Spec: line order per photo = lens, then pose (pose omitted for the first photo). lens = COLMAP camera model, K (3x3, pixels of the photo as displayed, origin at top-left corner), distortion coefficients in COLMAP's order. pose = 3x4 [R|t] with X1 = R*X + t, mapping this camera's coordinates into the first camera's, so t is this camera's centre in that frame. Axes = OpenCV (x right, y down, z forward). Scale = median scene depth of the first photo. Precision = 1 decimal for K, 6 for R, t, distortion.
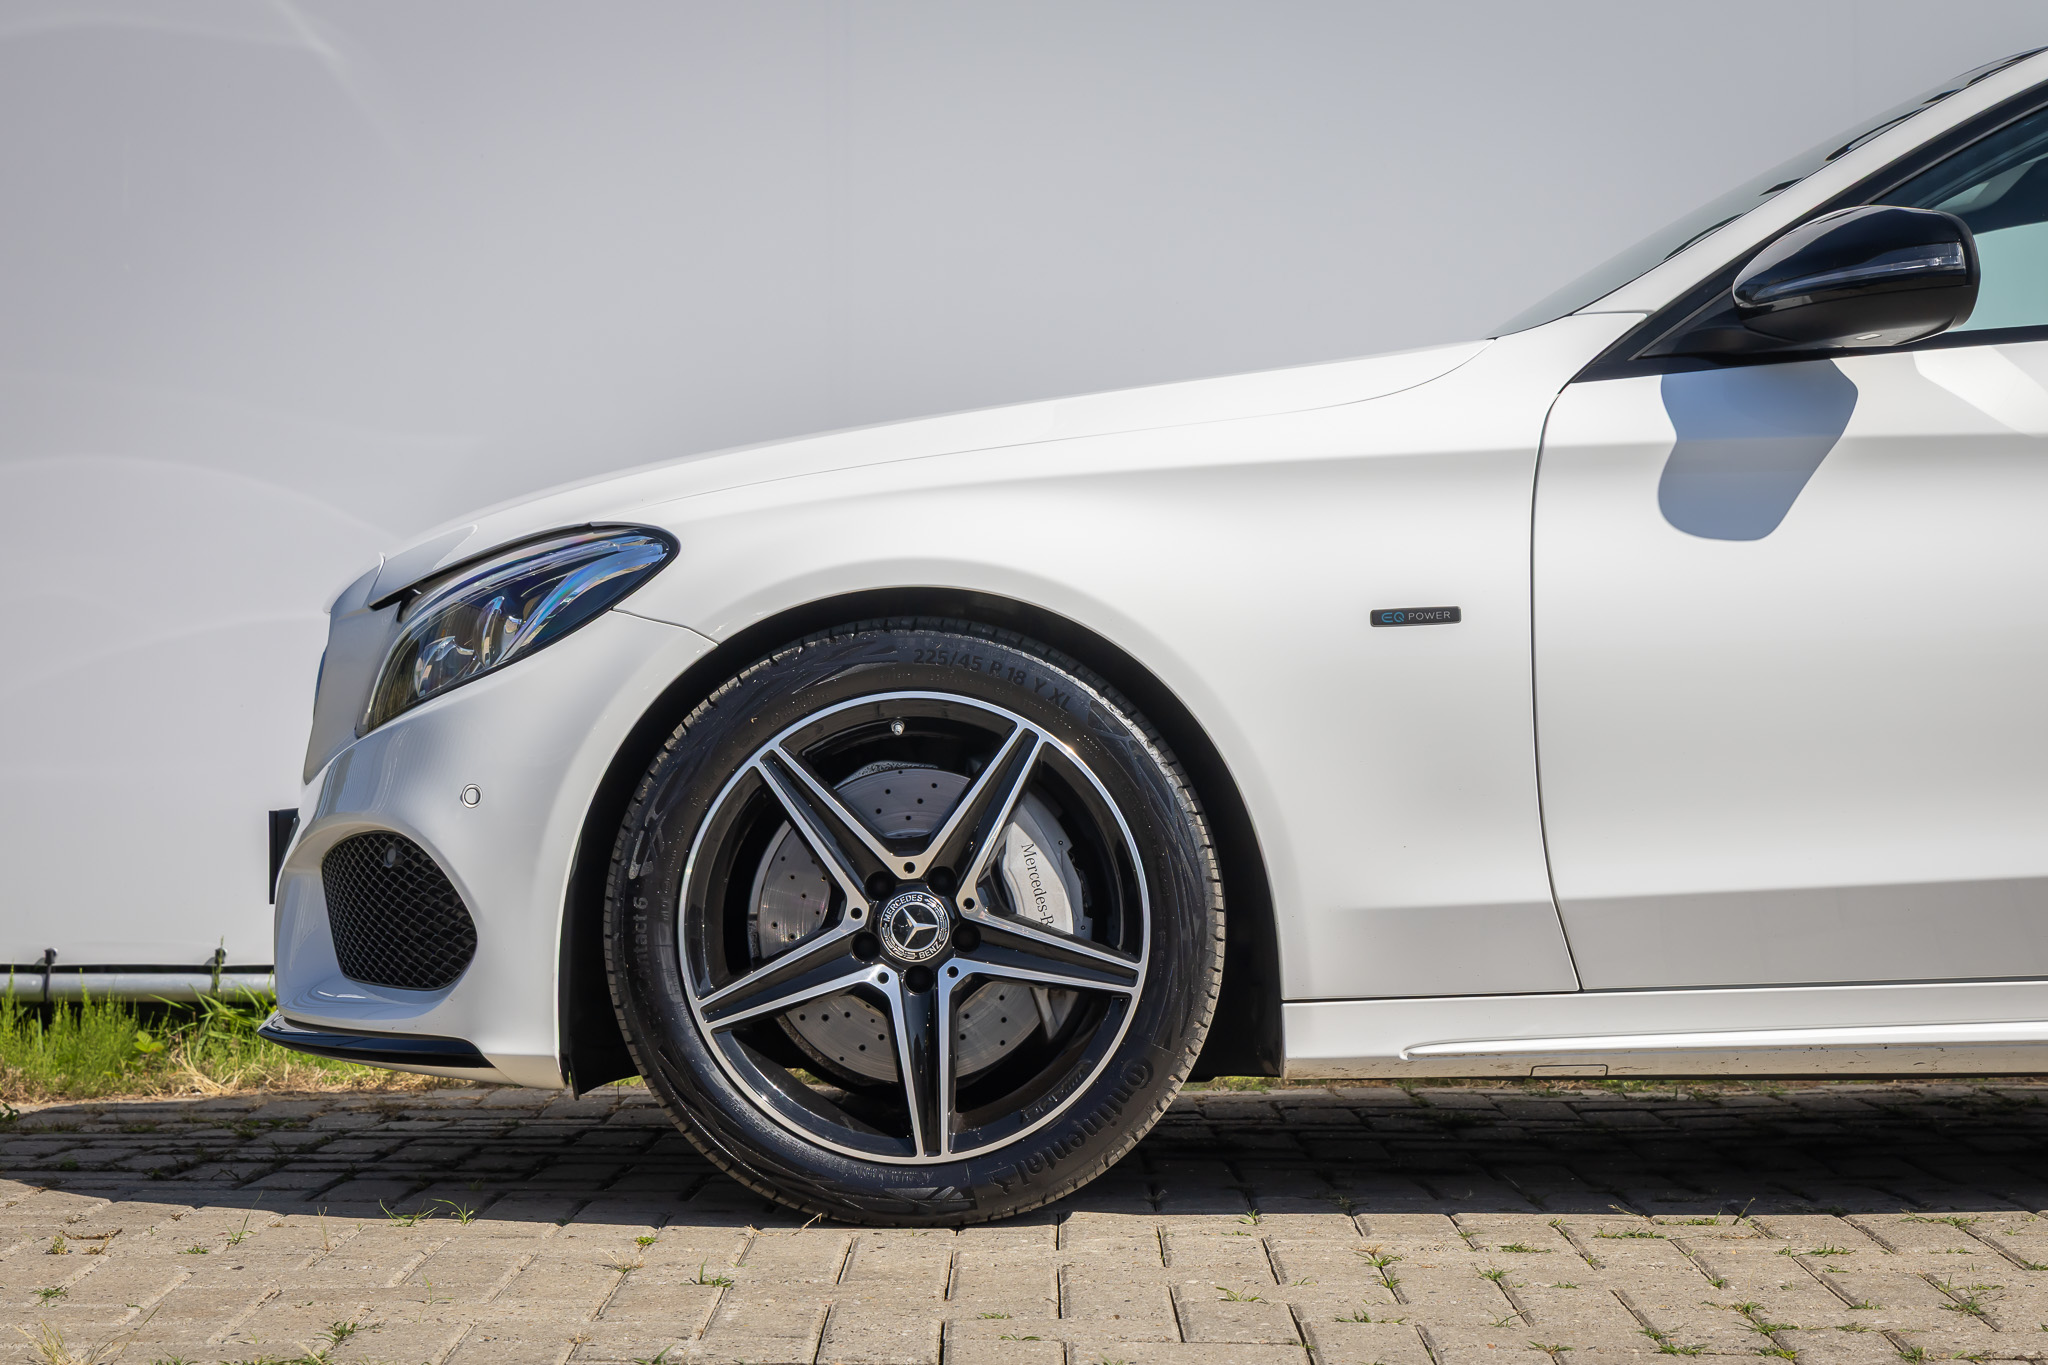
lens RADIAL K [[4013.5, 0, 1013.9], [0, 4013.5, 678.4], [0, 0, 1]] dist [-0.013658, 0.000000]
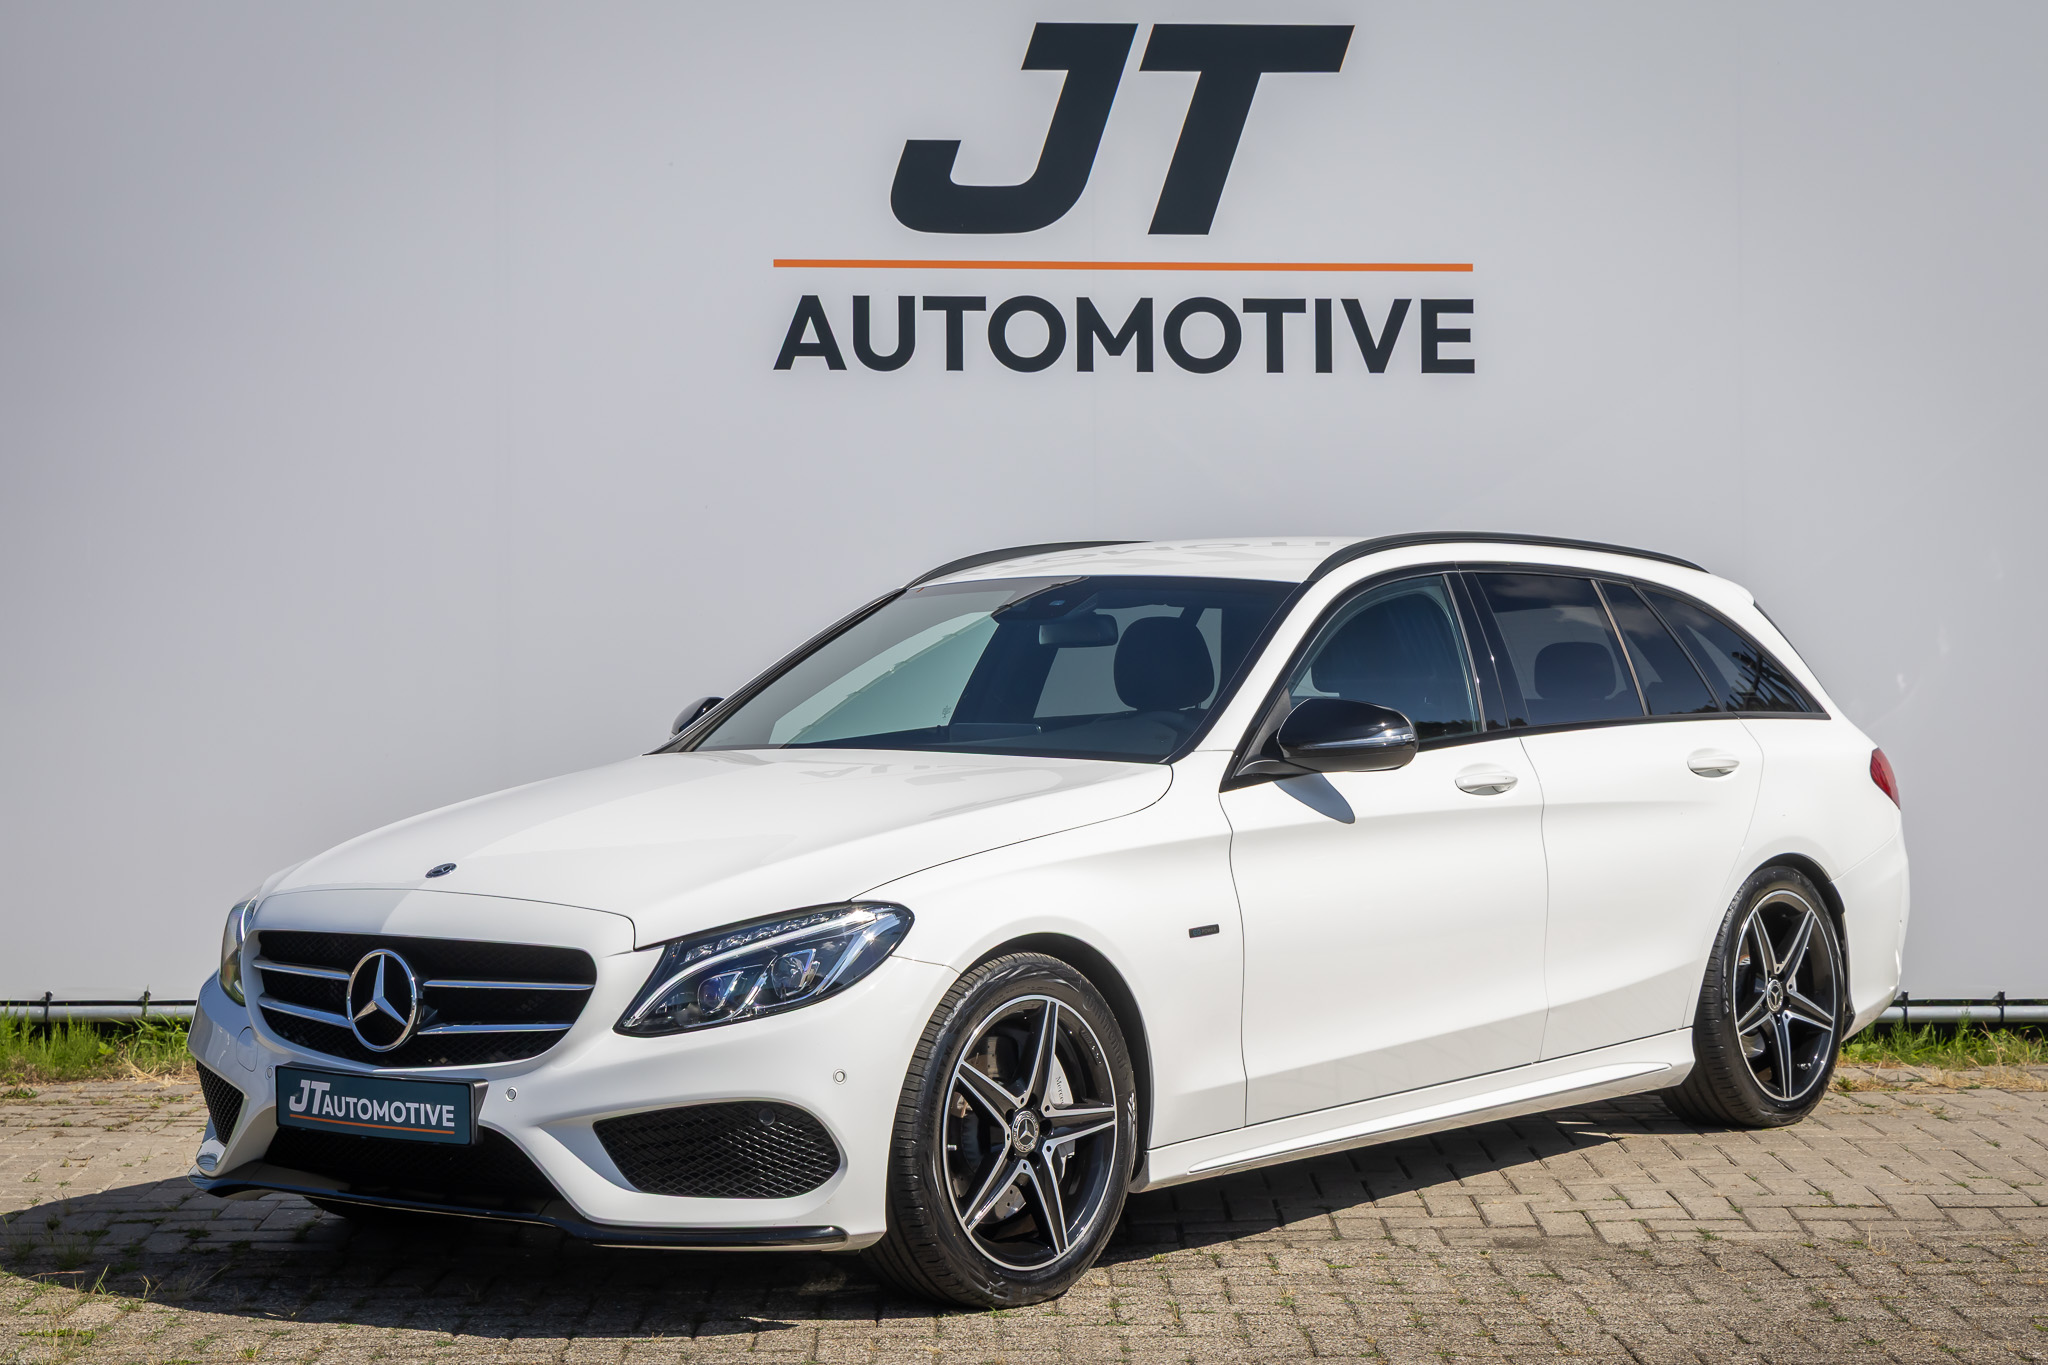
lens RADIAL K [[3954.9, 0, 1031.0], [0, 3954.9, 691.4], [0, 0, 1]] dist [0.014603, 0.000000]
pose [[0.999854, -0.001985, 0.016964, 0.156724], [0.001585, 0.999721, 0.023550, -0.102803], [-0.017006, -0.023520, 0.999579, -0.720416]]
